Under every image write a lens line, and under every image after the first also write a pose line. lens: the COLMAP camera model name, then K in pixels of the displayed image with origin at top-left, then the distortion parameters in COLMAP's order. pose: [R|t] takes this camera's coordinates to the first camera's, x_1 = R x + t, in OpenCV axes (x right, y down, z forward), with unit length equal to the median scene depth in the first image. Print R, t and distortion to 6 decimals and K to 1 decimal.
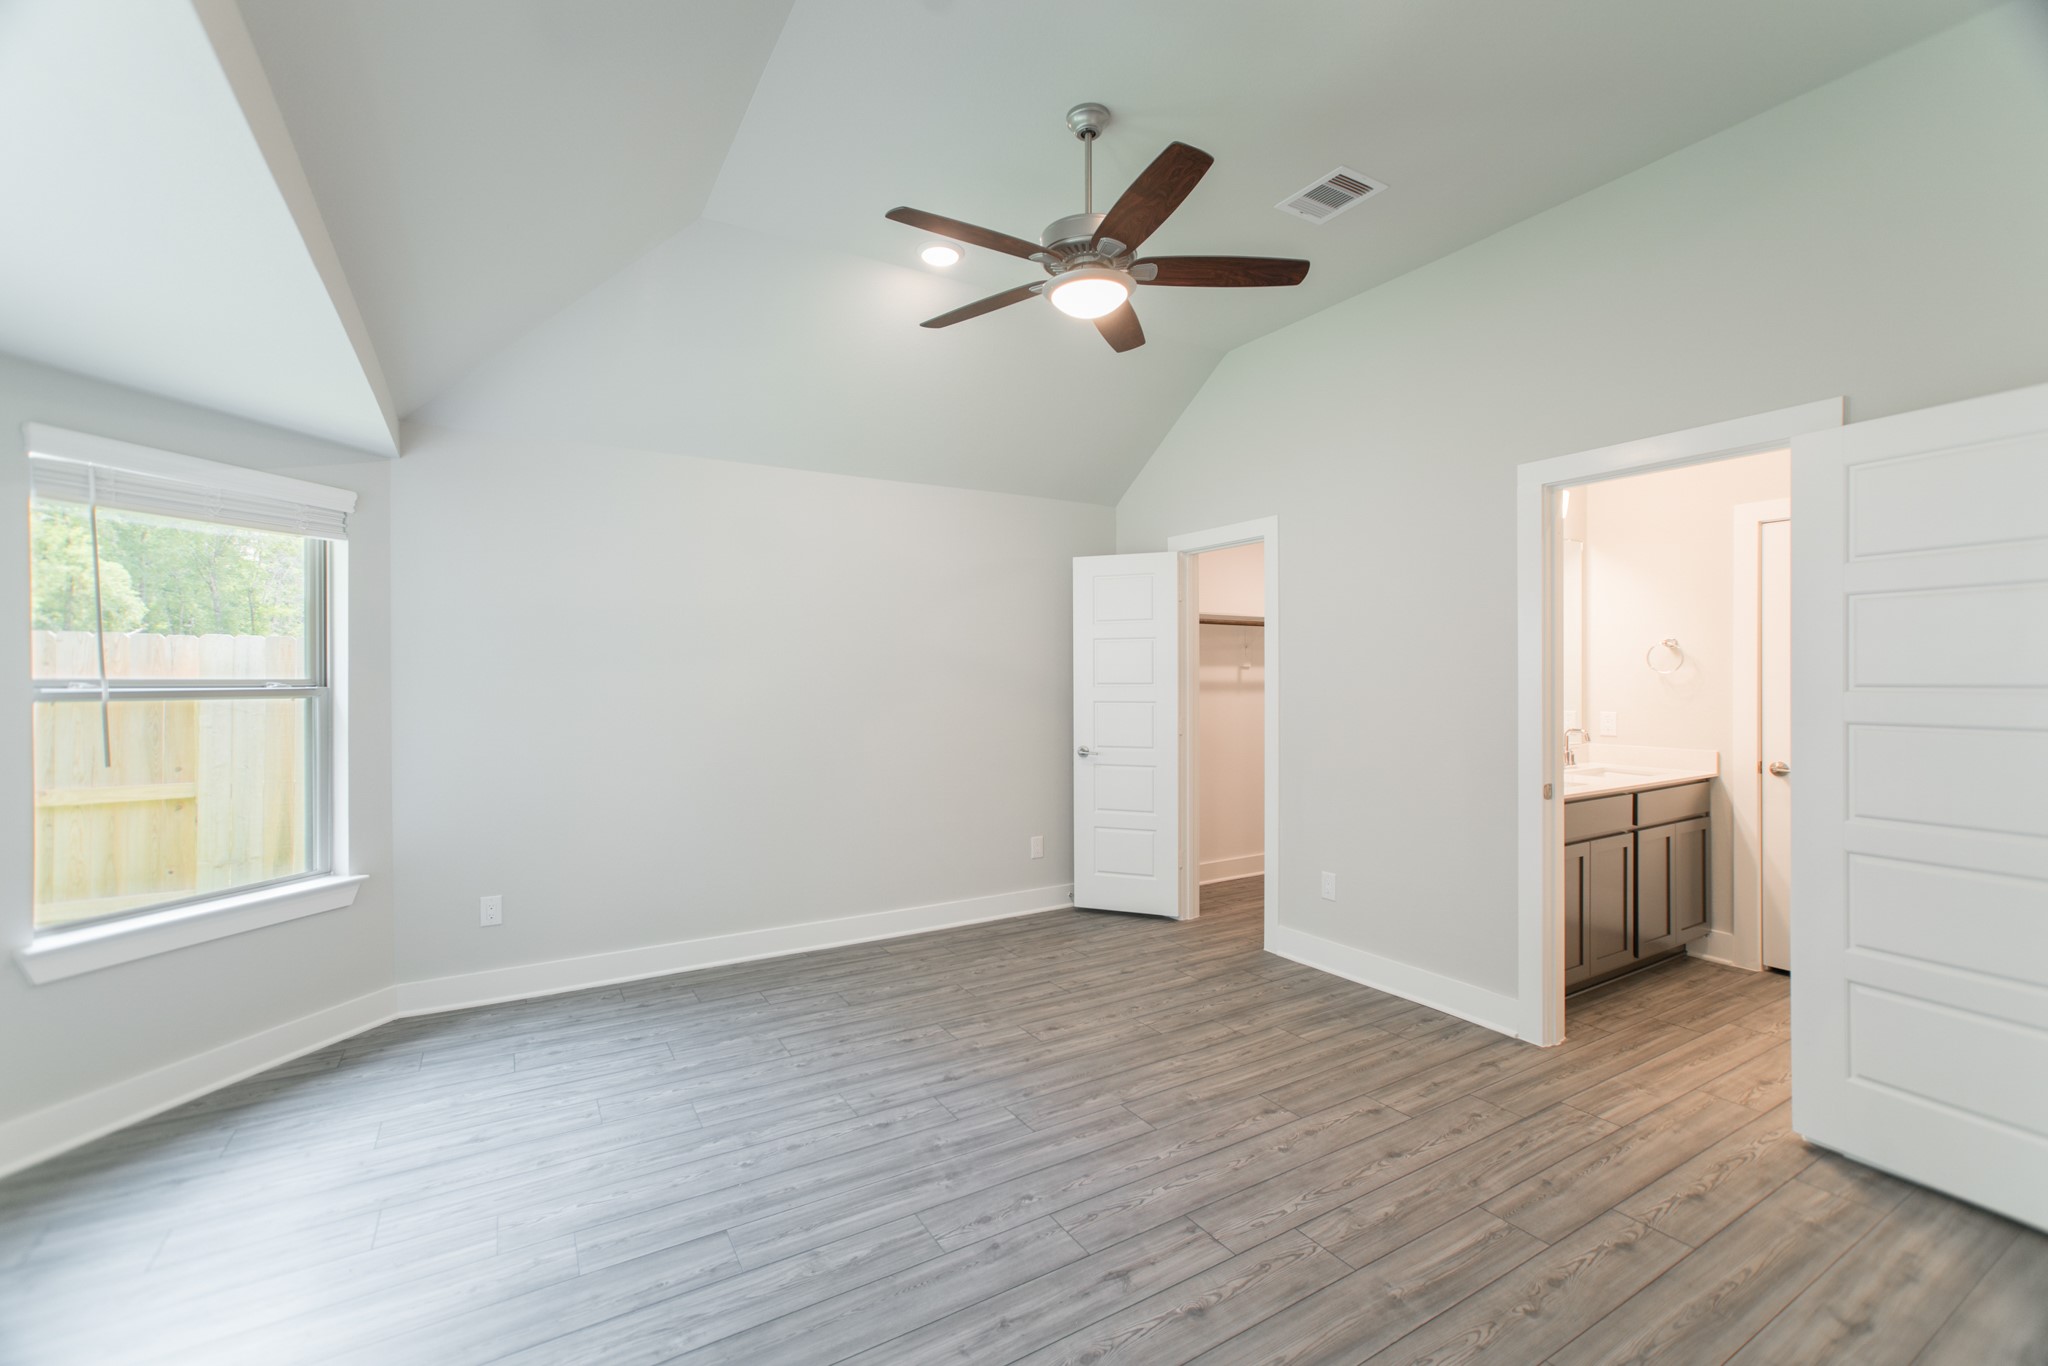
lens RADIAL K [[888.5, 0, 1018.8], [0, 888.5, 674.3], [0, 0, 1]] dist [-0.016243, 0.010170]
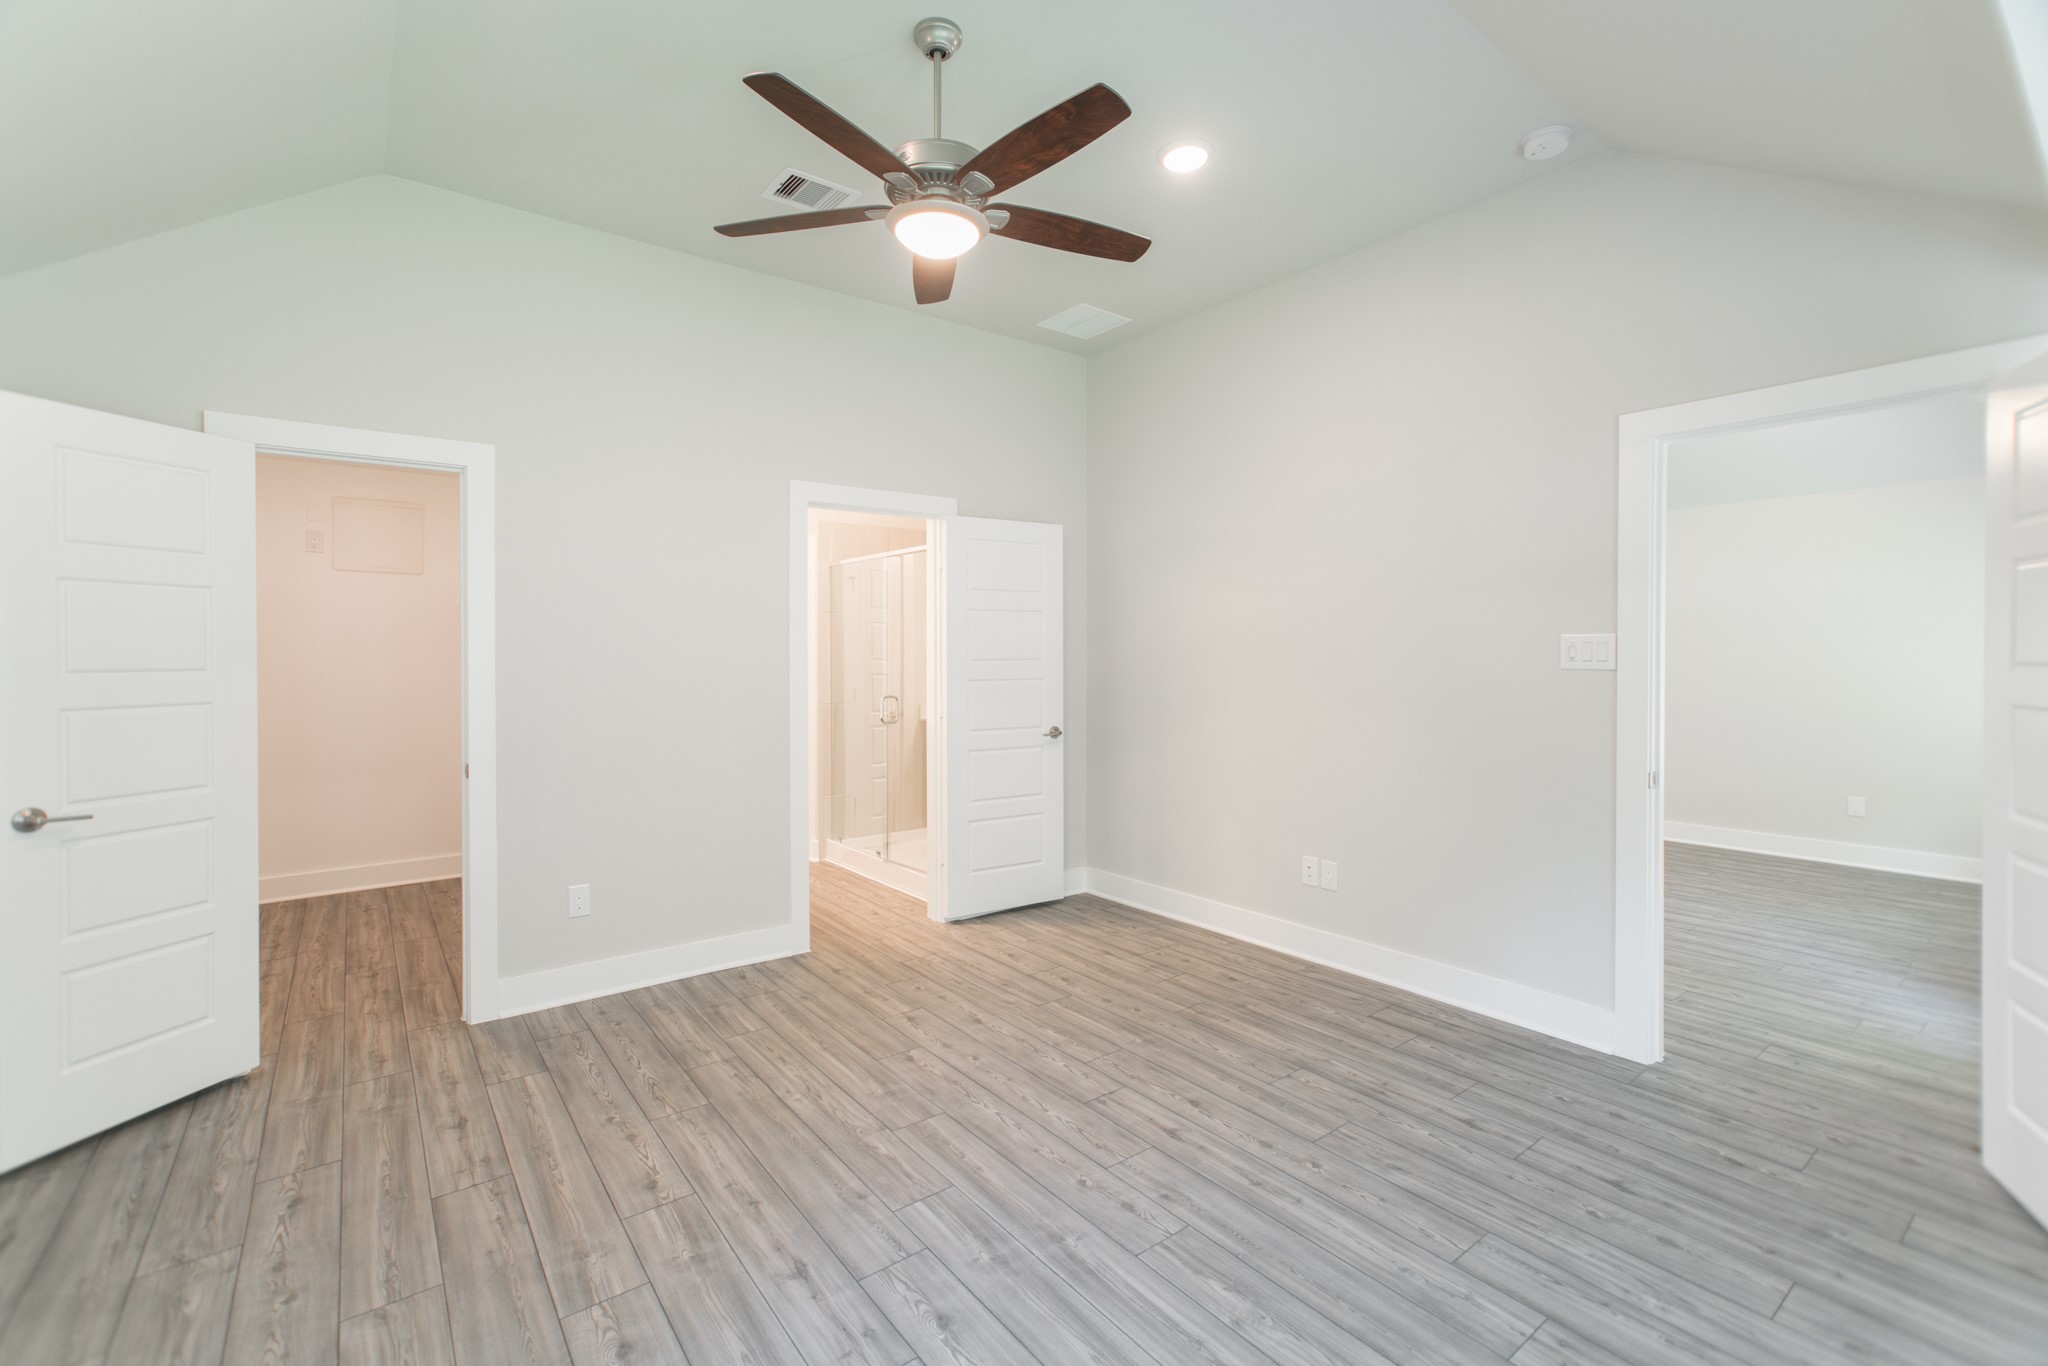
lens RADIAL K [[888.5, 0, 1021.6], [0, 888.5, 674.2], [0, 0, 1]] dist [-0.016243, 0.010170]
pose [[-0.130642, -0.014193, 0.991328, -0.762016], [-0.002075, 0.999899, 0.014042, 0.011887], [-0.991427, -0.000222, -0.130658, 0.963920]]
